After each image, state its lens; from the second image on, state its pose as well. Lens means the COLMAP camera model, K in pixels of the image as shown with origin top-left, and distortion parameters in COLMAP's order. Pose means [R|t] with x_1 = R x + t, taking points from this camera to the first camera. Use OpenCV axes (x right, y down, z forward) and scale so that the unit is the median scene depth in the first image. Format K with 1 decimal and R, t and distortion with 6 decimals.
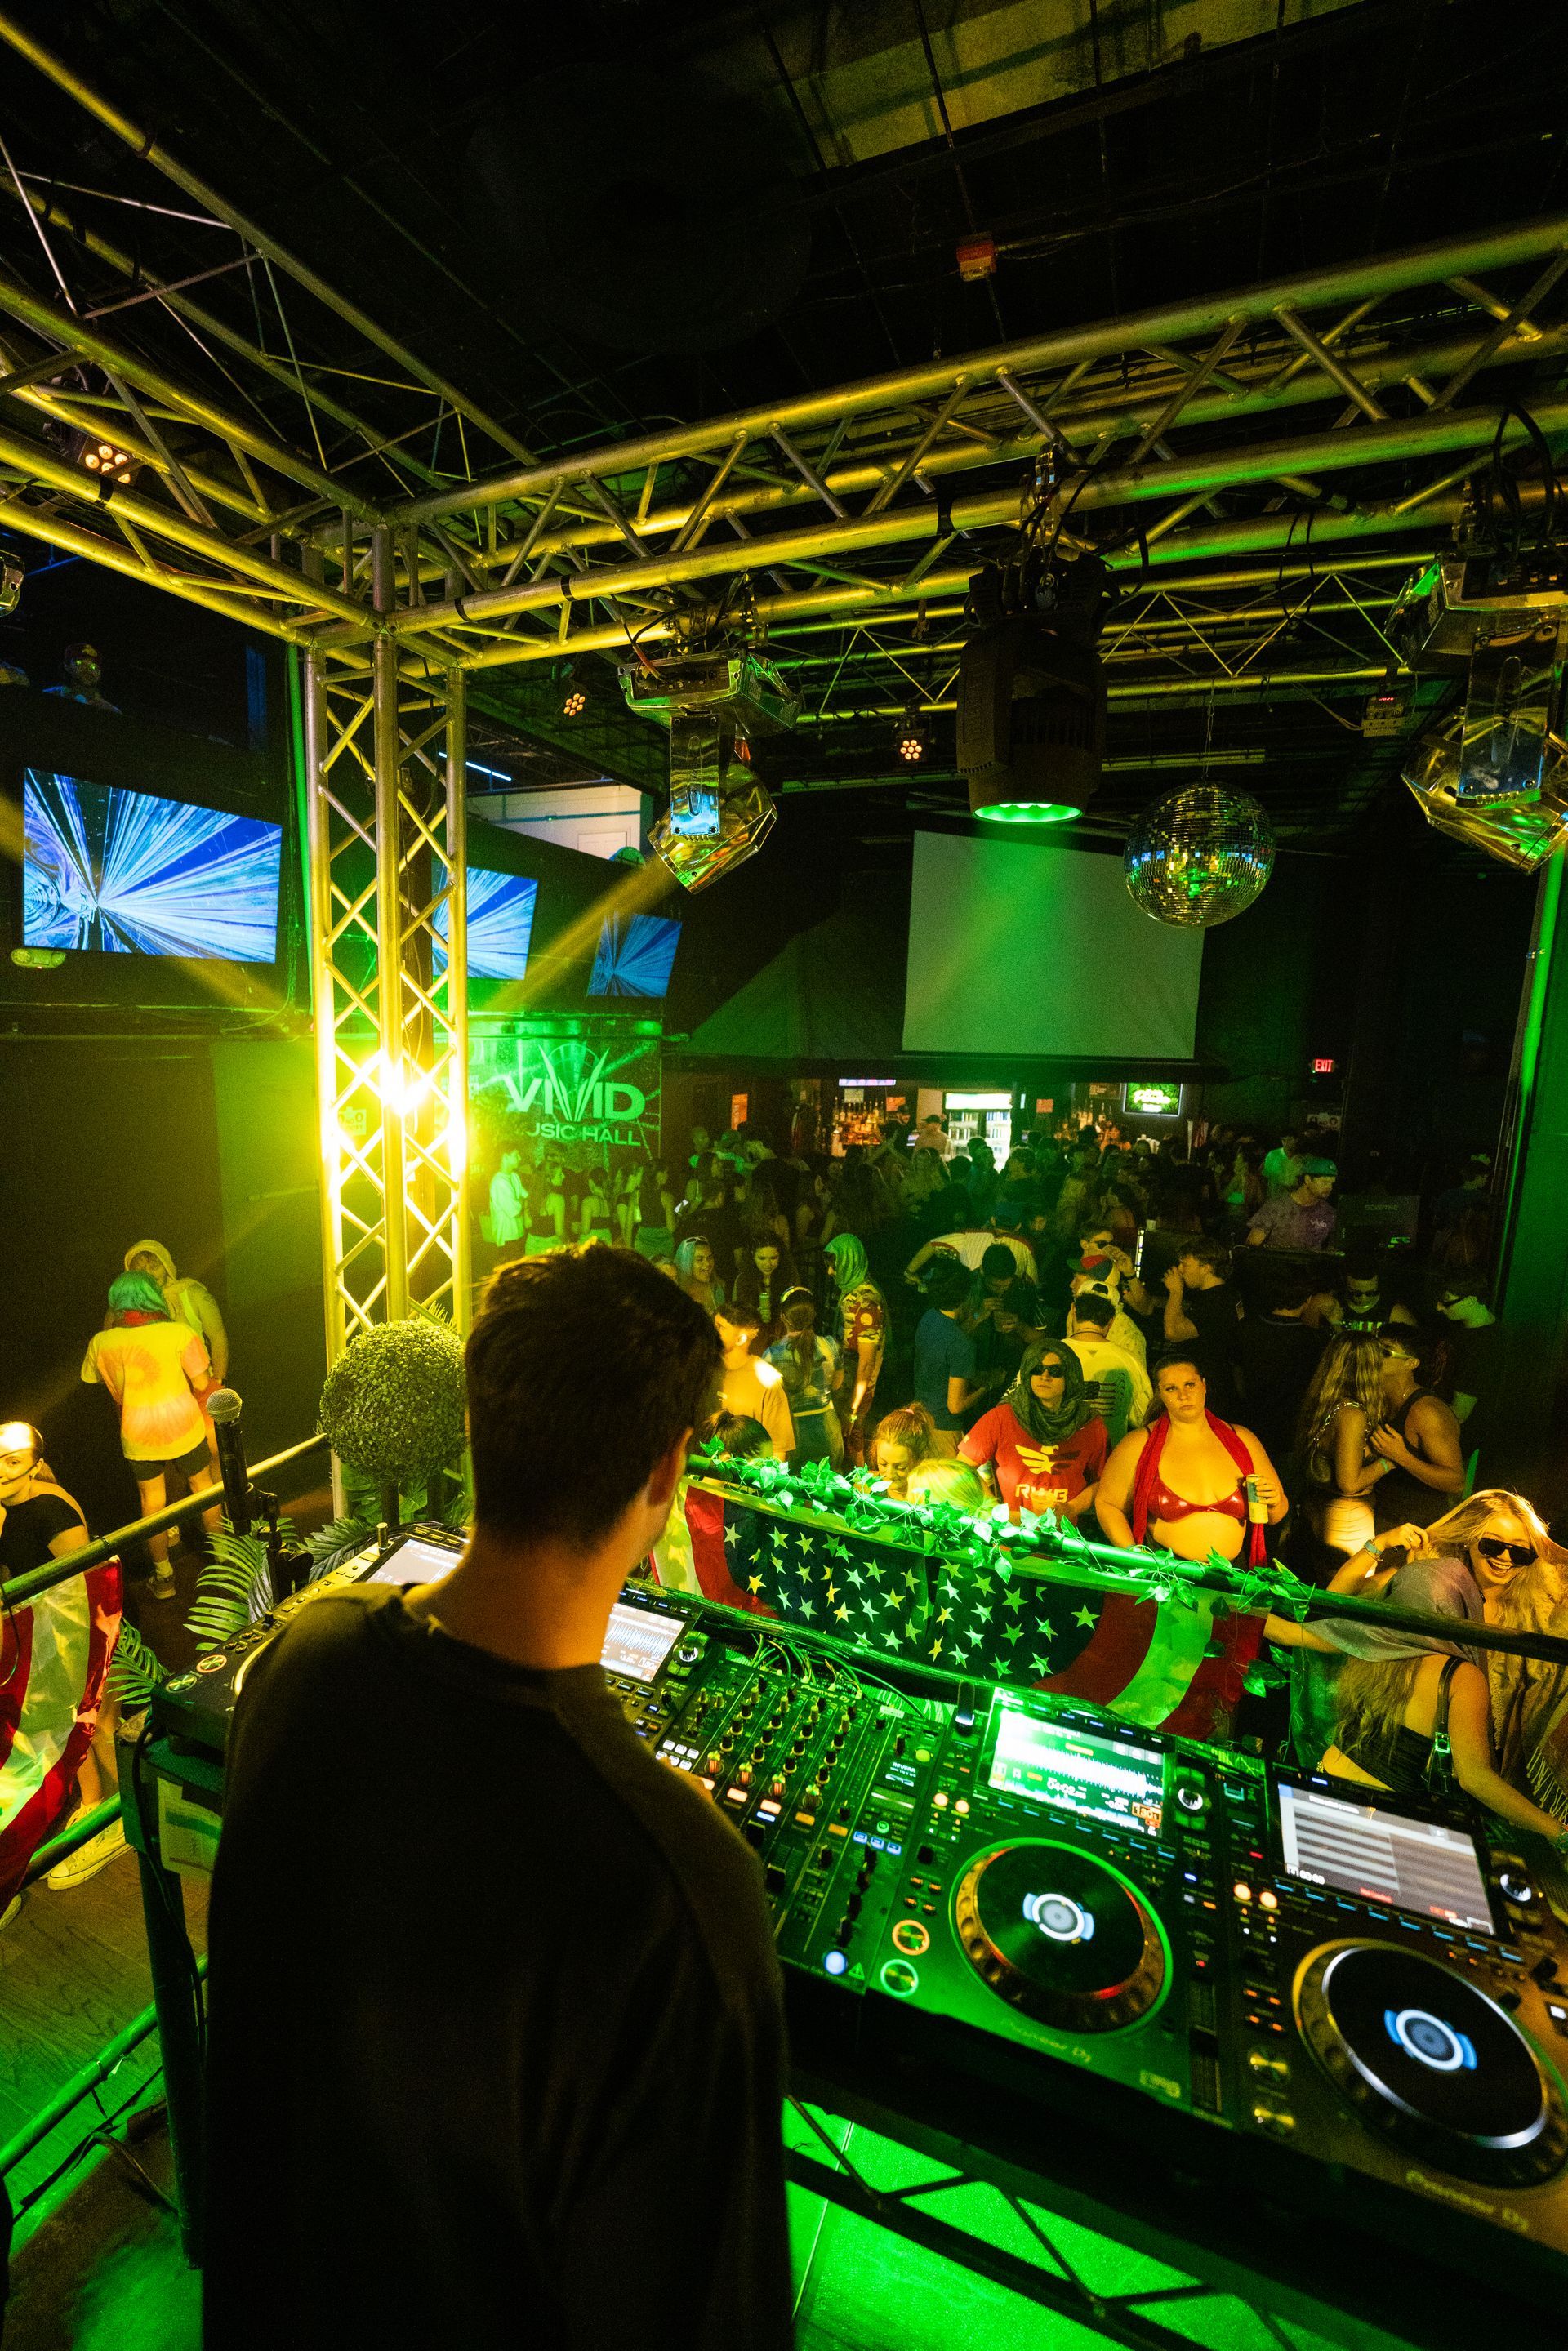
lens RADIAL K [[942.9, 0, 769.0], [0, 942.9, 1178.1], [0, 0, 1]] dist [-0.027729, -0.000512]
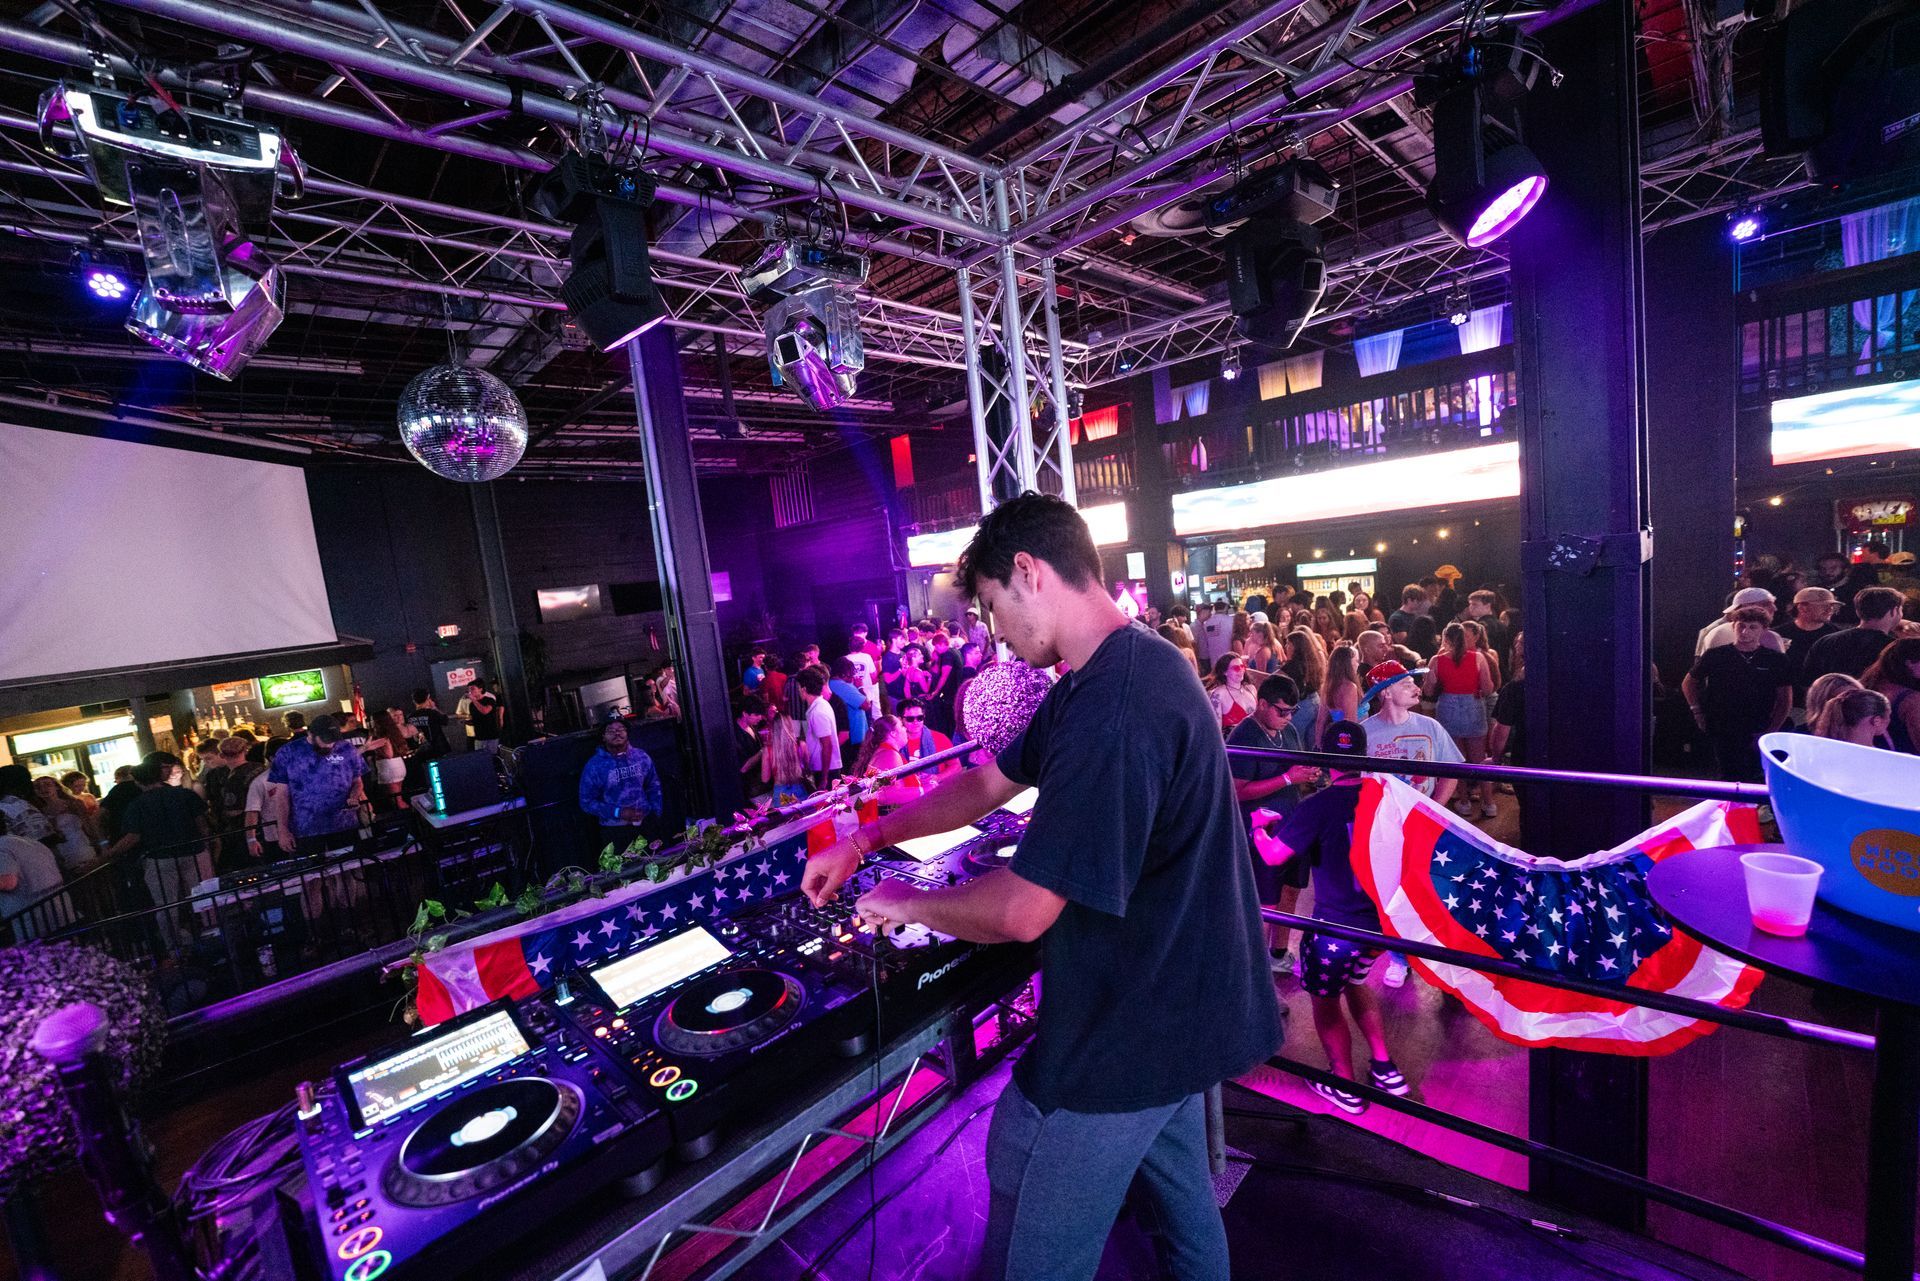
lens RADIAL K [[768.5, 0, 958.4], [0, 768.5, 657.3], [0, 0, 1]] dist [-0.025887, 0.000619]
pose [[0.366826, -0.182174, 0.912278, -0.484641], [0.273379, 0.958450, 0.081468, 0.090078], [-0.889215, 0.219513, 0.401386, 0.134337]]
